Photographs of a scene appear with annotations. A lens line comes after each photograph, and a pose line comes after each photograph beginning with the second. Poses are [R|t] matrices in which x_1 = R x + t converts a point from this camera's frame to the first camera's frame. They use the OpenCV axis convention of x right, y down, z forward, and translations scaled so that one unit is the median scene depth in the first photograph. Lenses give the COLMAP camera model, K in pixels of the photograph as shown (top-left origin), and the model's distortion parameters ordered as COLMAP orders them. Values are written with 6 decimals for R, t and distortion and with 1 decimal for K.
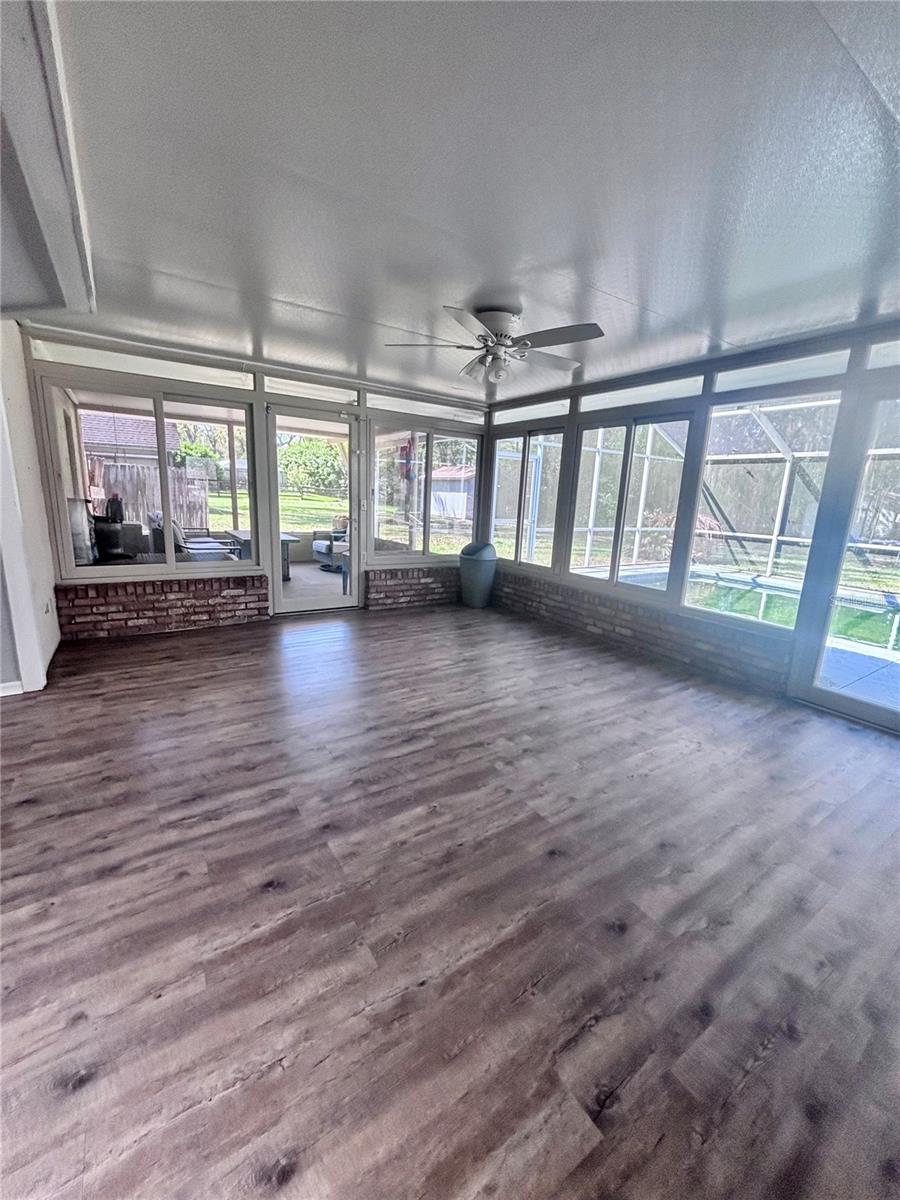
lens RADIAL K [[480.6, 0, 457.9], [0, 480.6, 600.0], [0, 0, 1]] dist [0.001251, 0.000014]
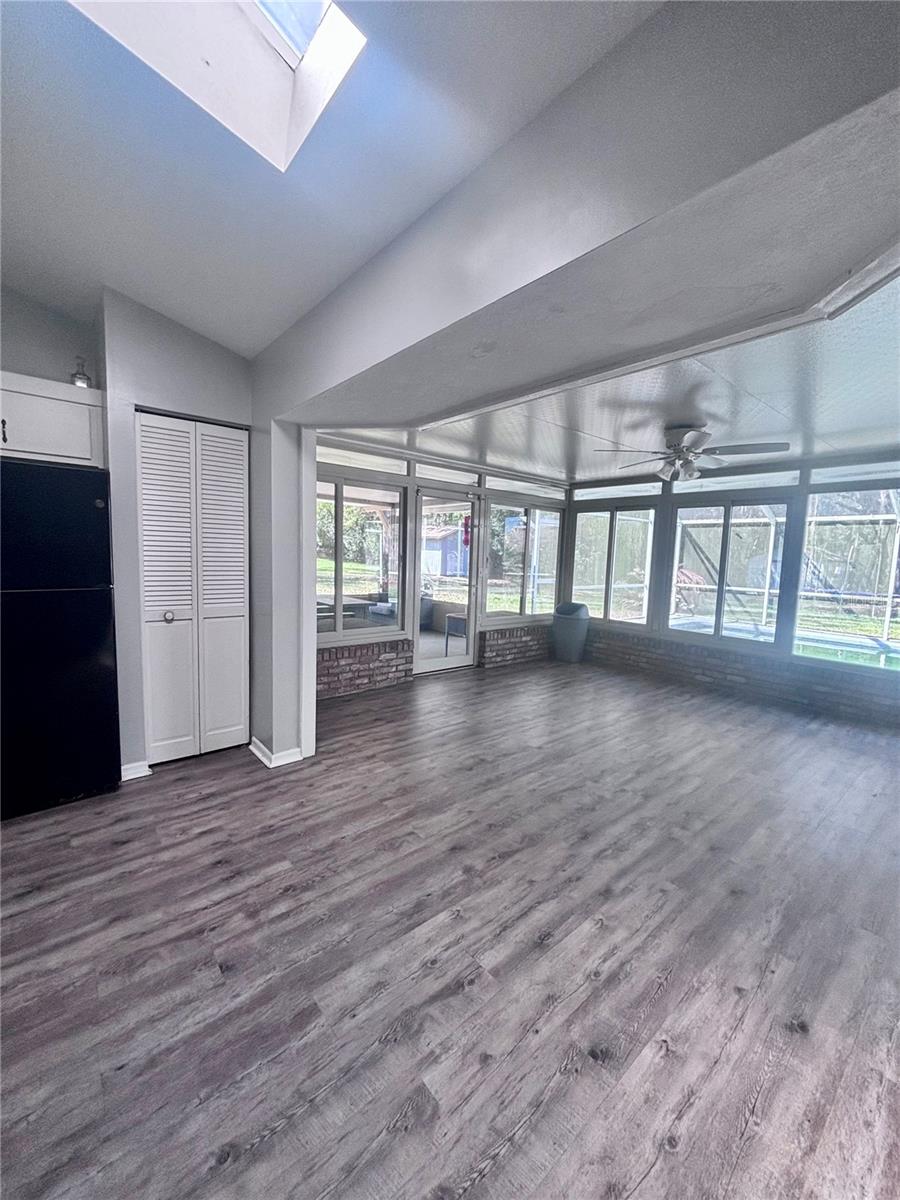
lens RADIAL K [[480.6, 0, 449.2], [0, 480.6, 598.6], [0, 0, 1]] dist [0.001251, 0.000014]
pose [[0.993607, -0.020816, 0.110962, -0.447653], [0.033165, 0.993308, -0.110635, -0.020616], [-0.107917, 0.113608, 0.987647, -0.088469]]
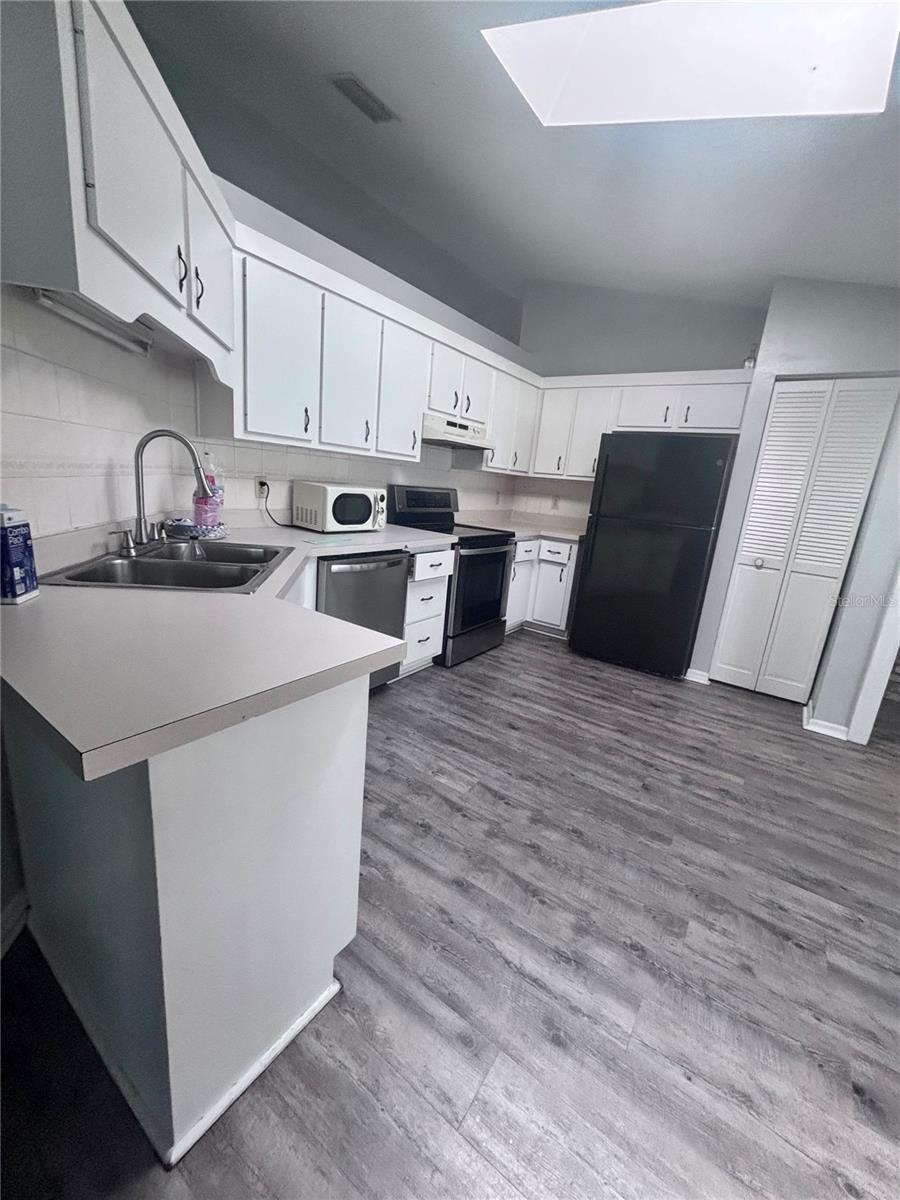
lens RADIAL K [[480.6, 0, 448.4], [0, 480.6, 598.2], [0, 0, 1]] dist [0.001251, 0.000014]
pose [[0.357839, 0.213117, -0.909138, -0.235624], [-0.263915, 0.956995, 0.120458, 0.007997], [0.895712, 0.196830, 0.398695, -0.117037]]
